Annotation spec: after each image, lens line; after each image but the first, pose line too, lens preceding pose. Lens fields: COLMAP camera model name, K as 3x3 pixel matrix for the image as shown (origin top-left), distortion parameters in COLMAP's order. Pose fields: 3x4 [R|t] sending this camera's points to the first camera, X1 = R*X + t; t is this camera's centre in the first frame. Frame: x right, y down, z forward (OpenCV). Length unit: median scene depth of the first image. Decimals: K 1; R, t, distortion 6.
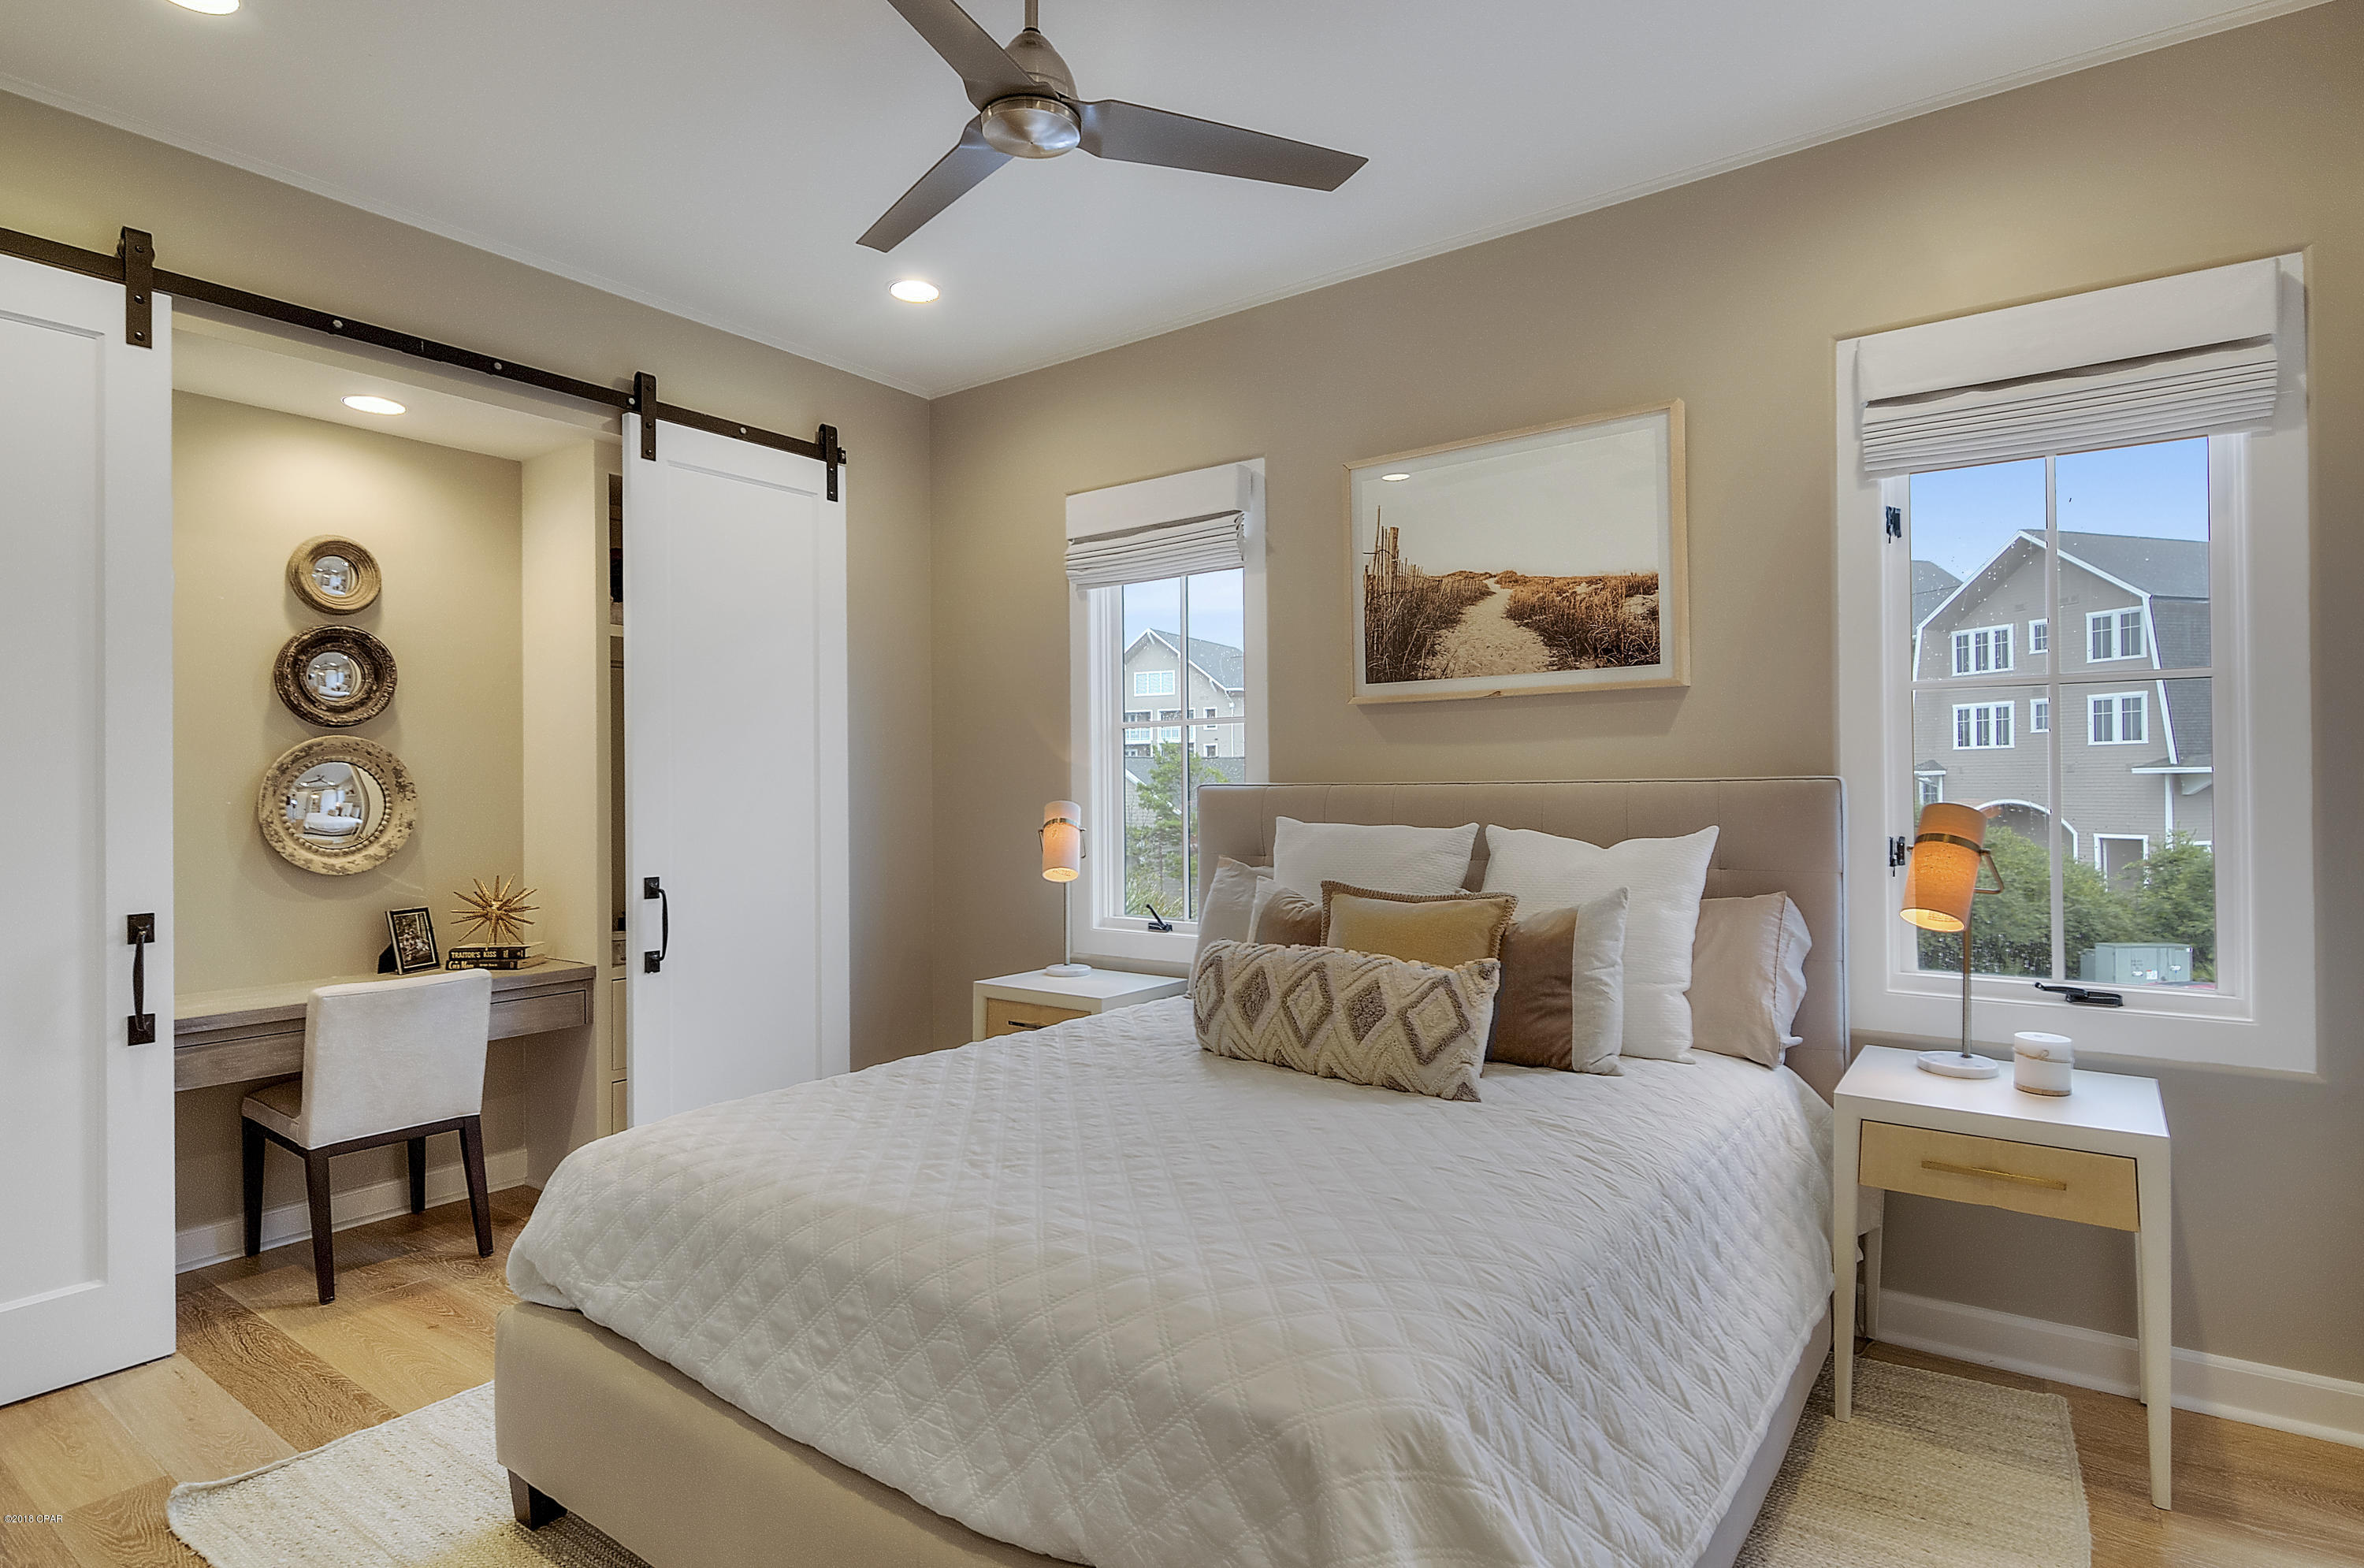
lens RADIAL K [[1214.3, 0, 1192.2], [0, 1214.3, 793.5], [0, 0, 1]] dist [0.022736, -0.017878]
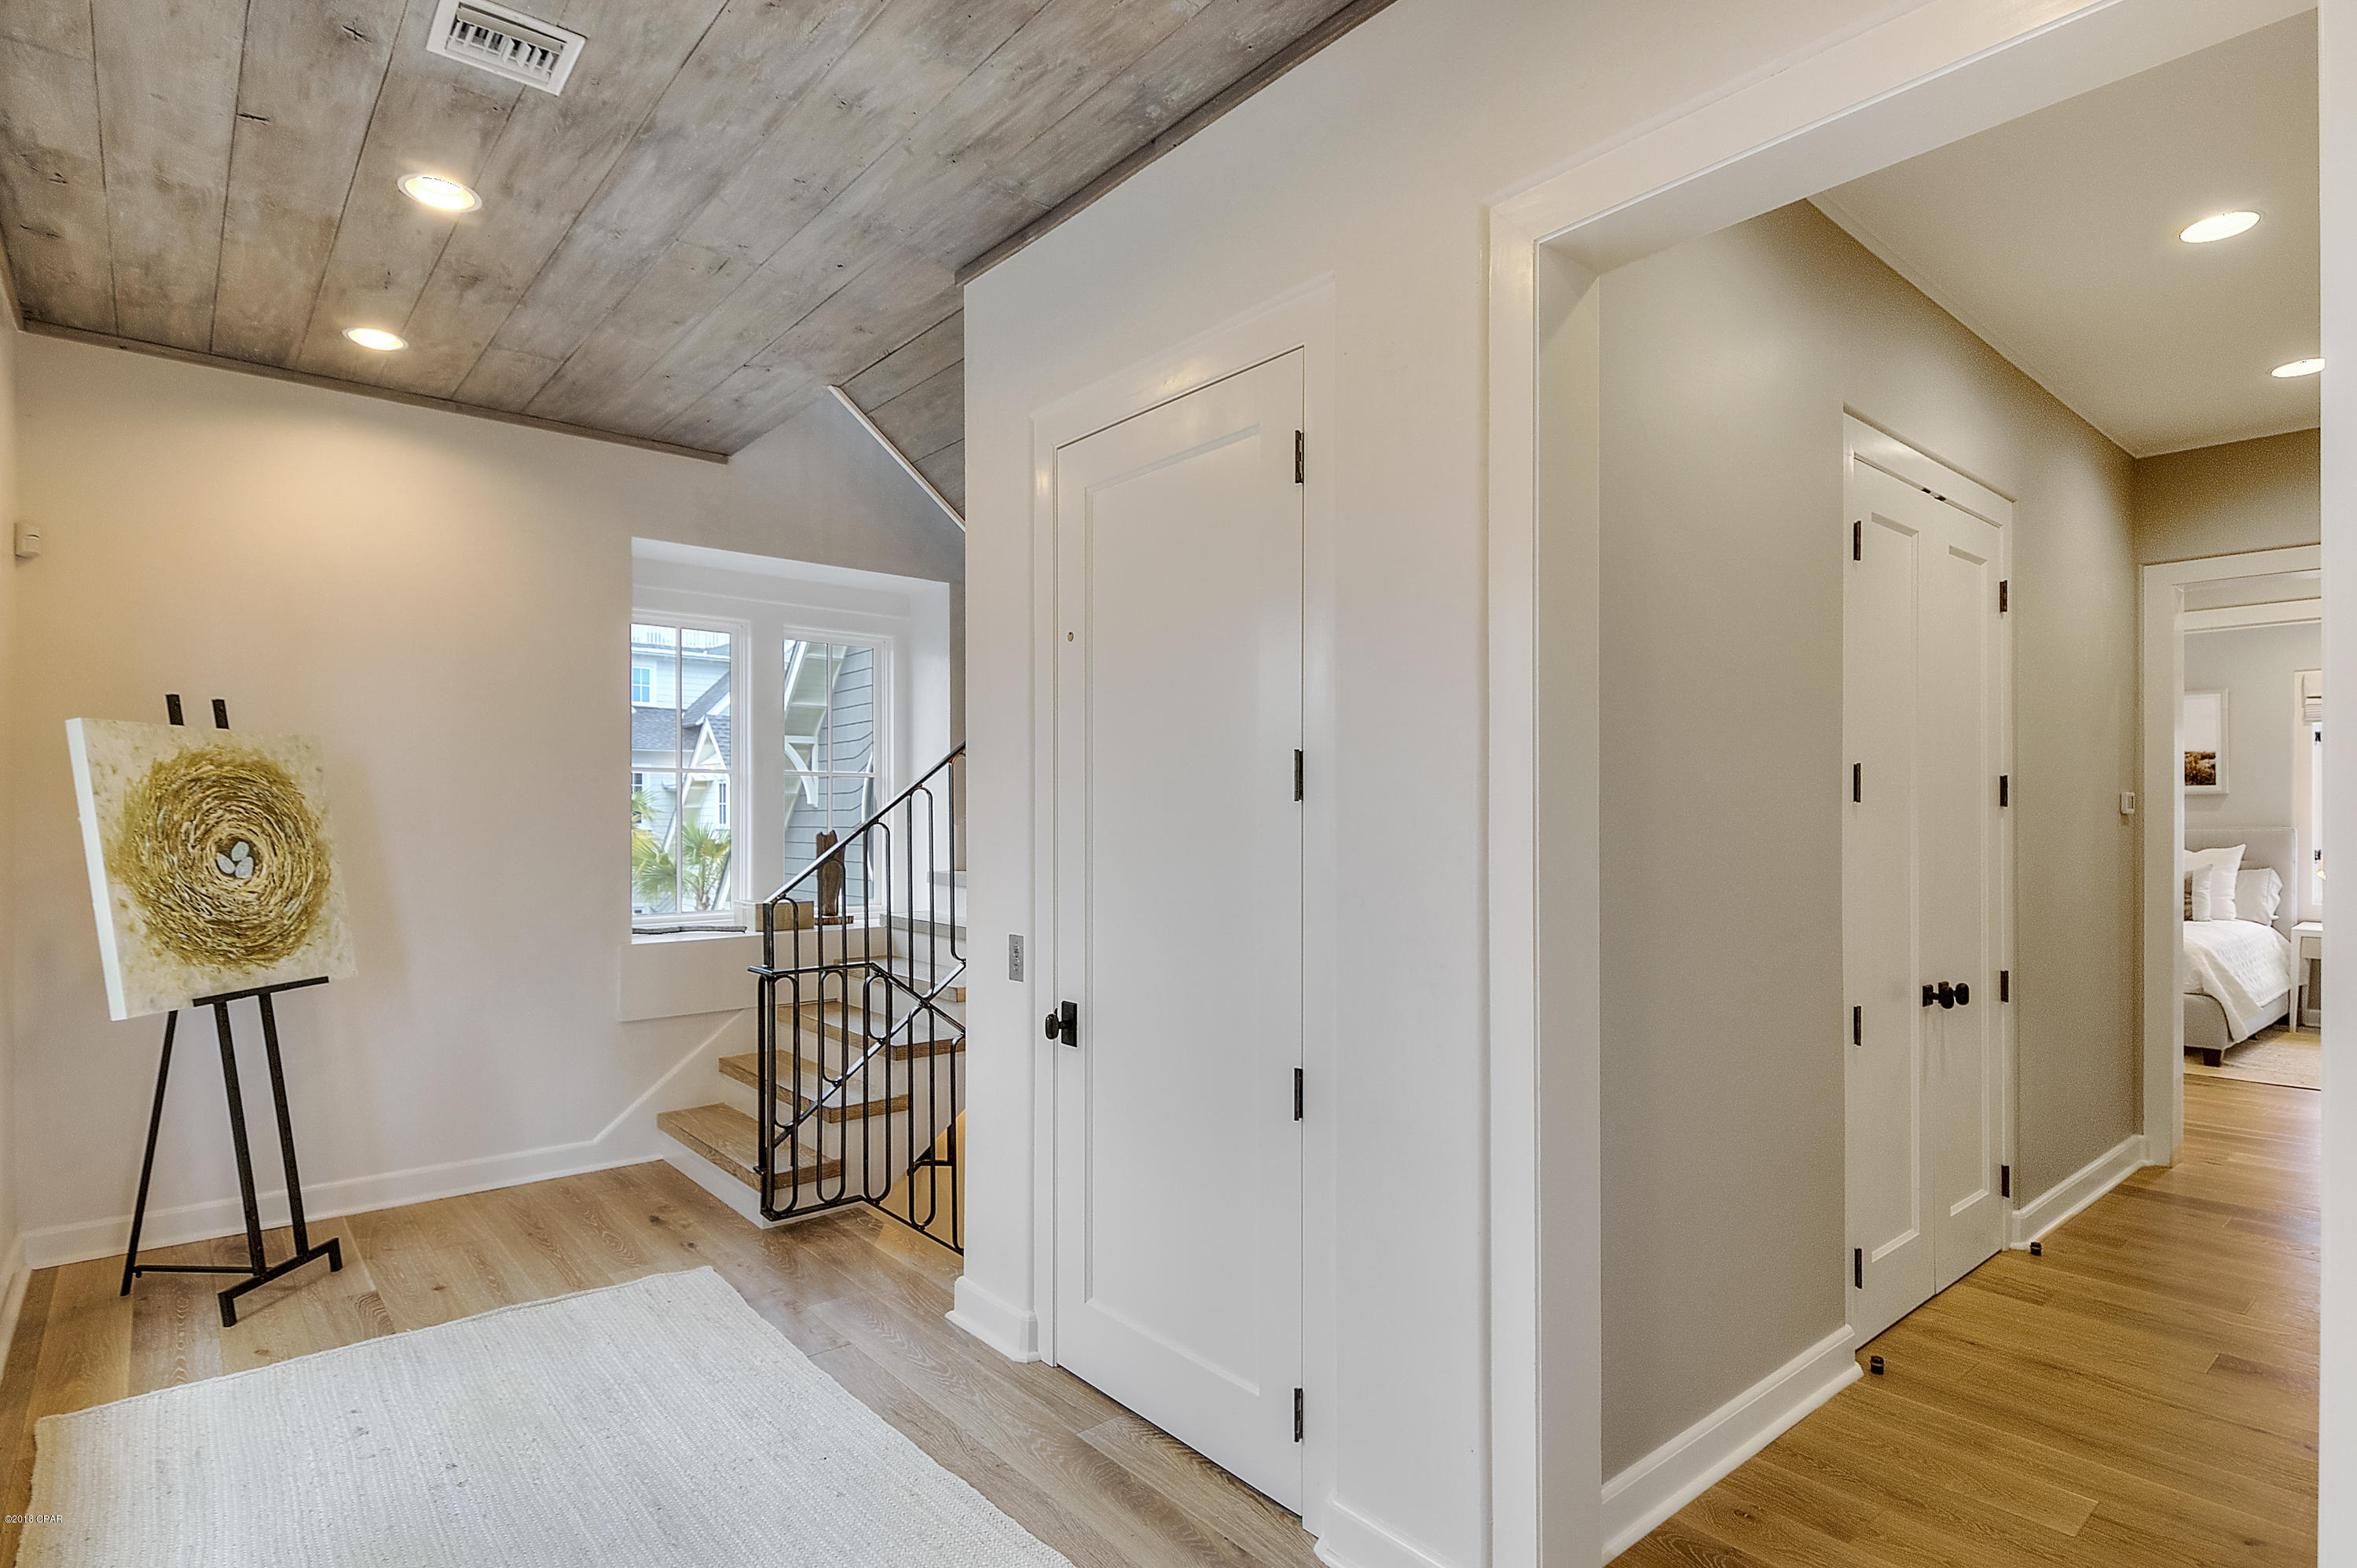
lens RADIAL K [[1197.1, 0, 1173.1], [0, 1197.1, 815.1], [0, 0, 1]] dist [0.018292, -0.017869]
pose [[0.969341, 0.022079, -0.244724, -1.138372], [-0.024907, 0.999654, -0.008464, 0.036952], [0.244452, 0.014299, 0.969556, -2.028134]]
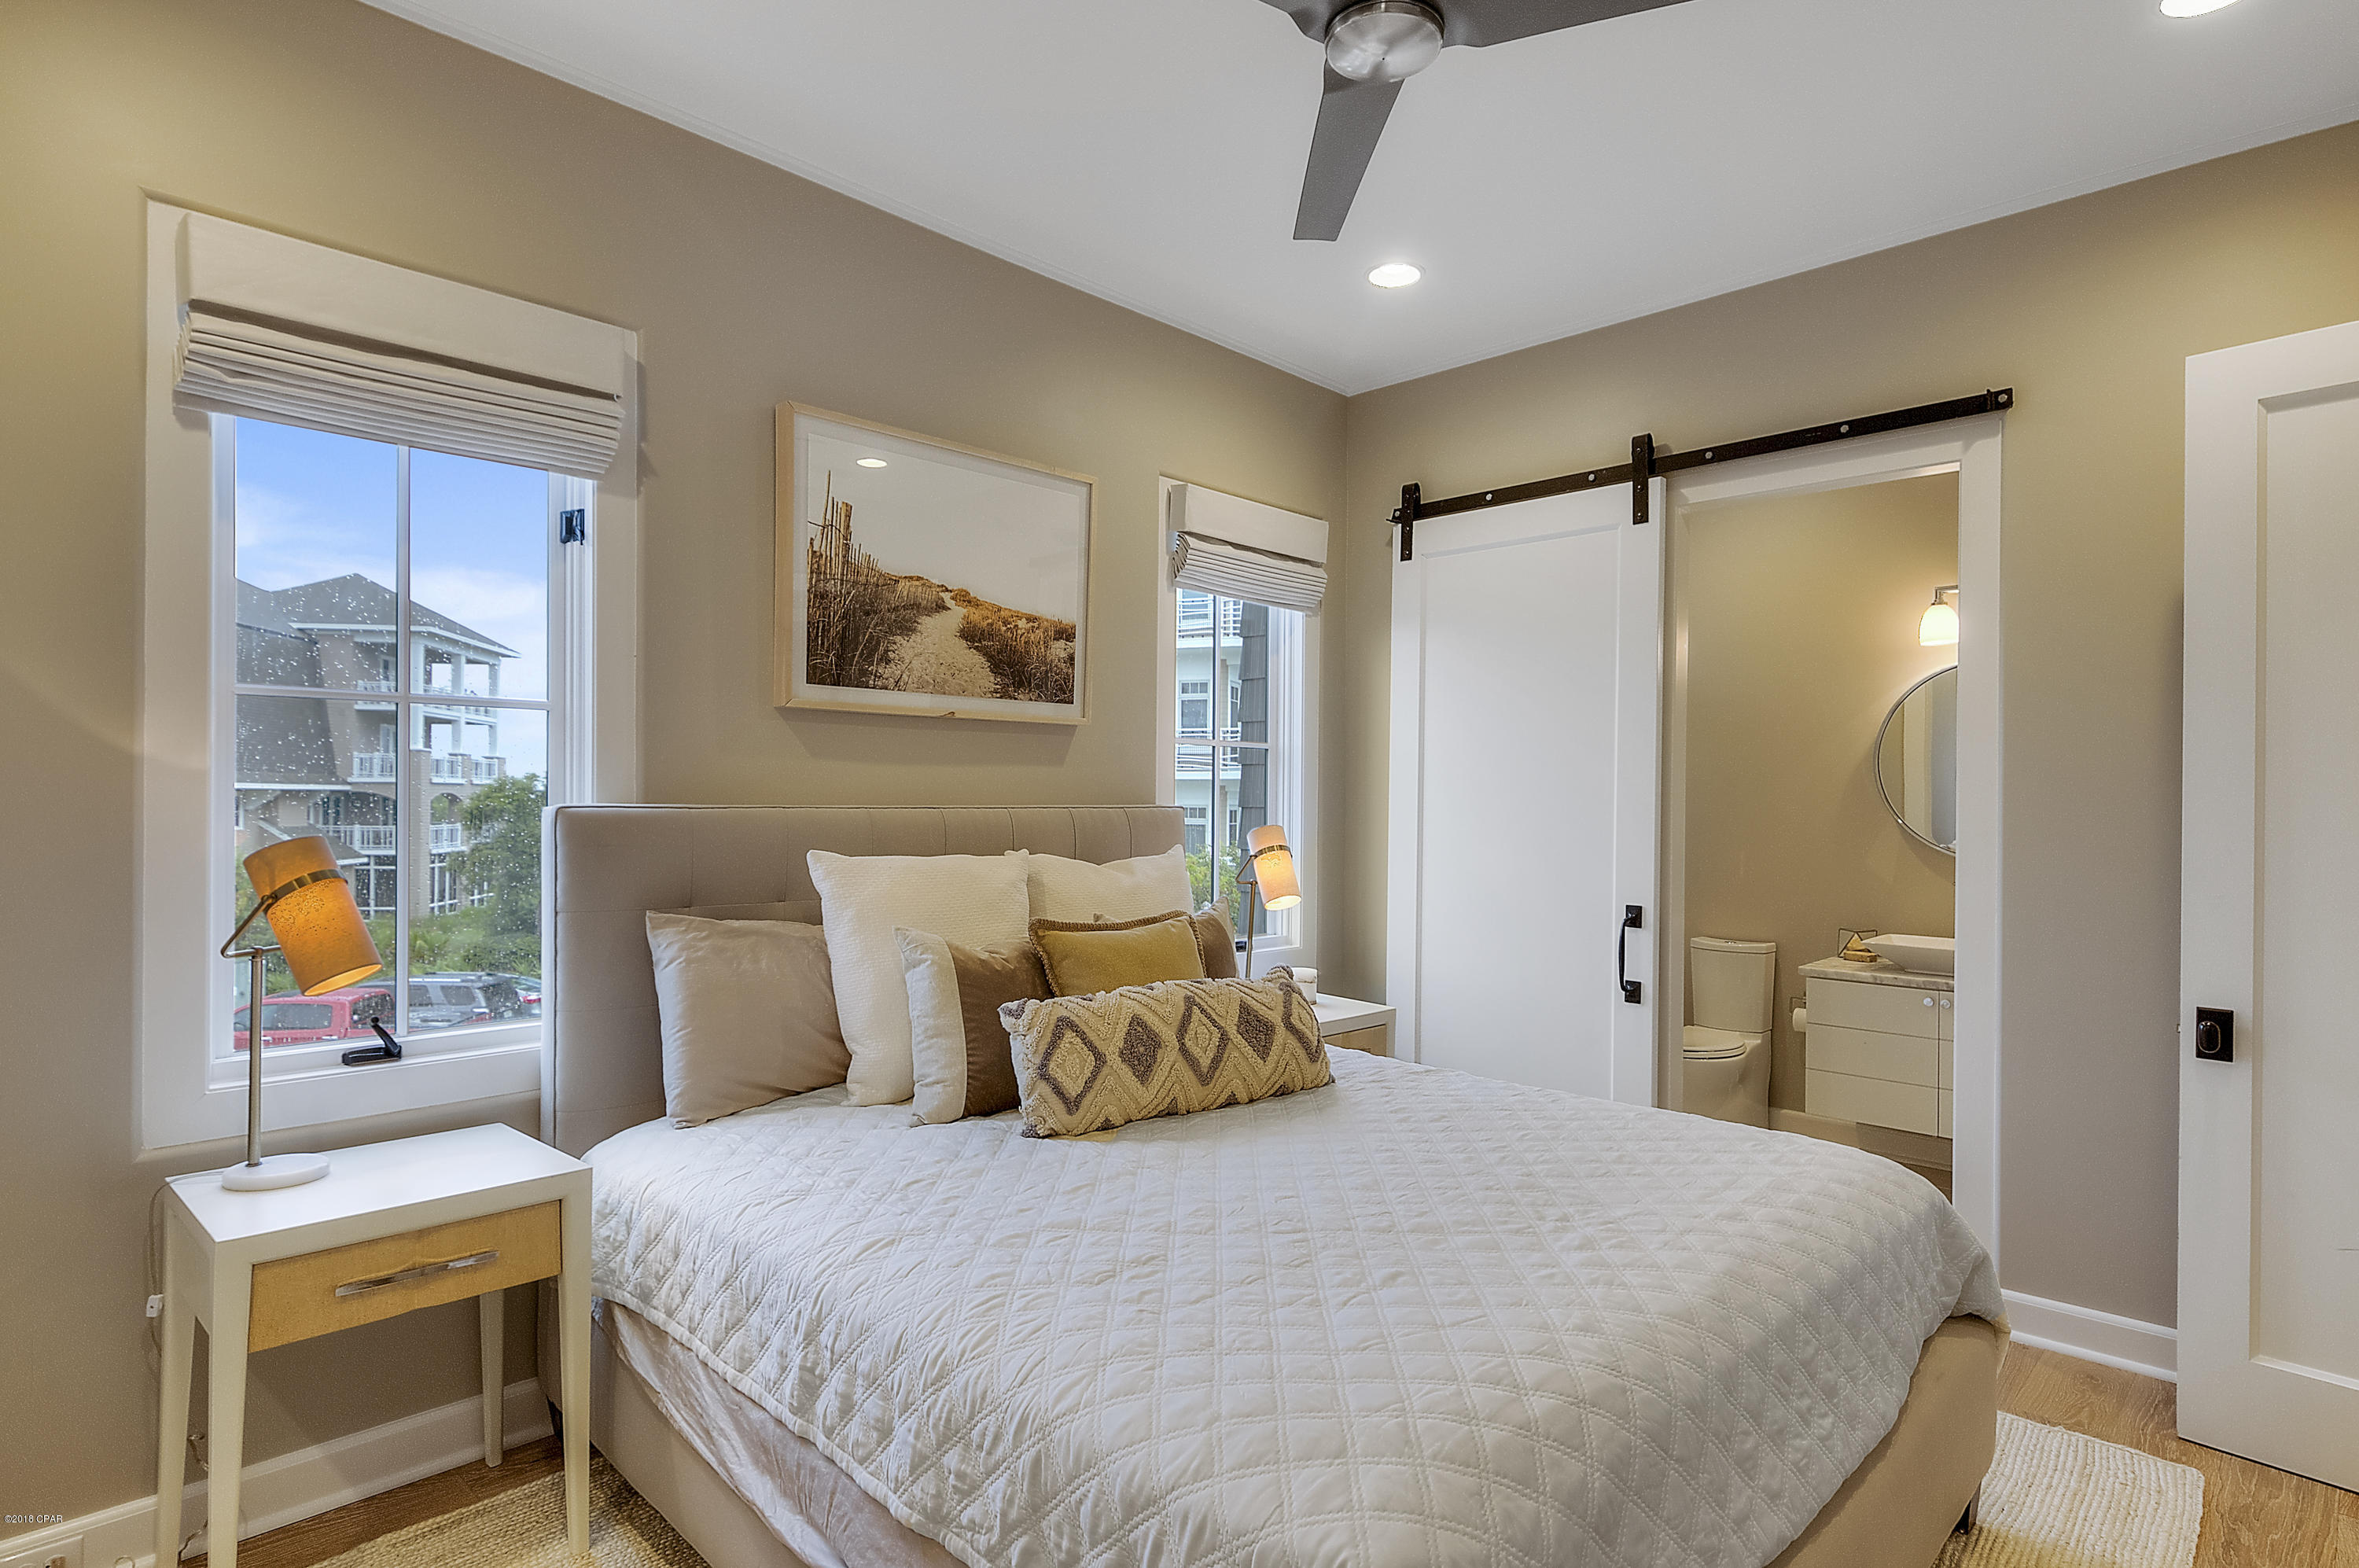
lens RADIAL K [[1211.8, 0, 1189.7], [0, 1211.8, 793.5], [0, 0, 1]] dist [0.022736, -0.017878]
pose [[0.150069, 0.023721, 0.988391, -0.676204], [0.005229, 0.999679, -0.024786, 0.004231], [-0.988662, 0.008888, 0.149897, 0.693617]]
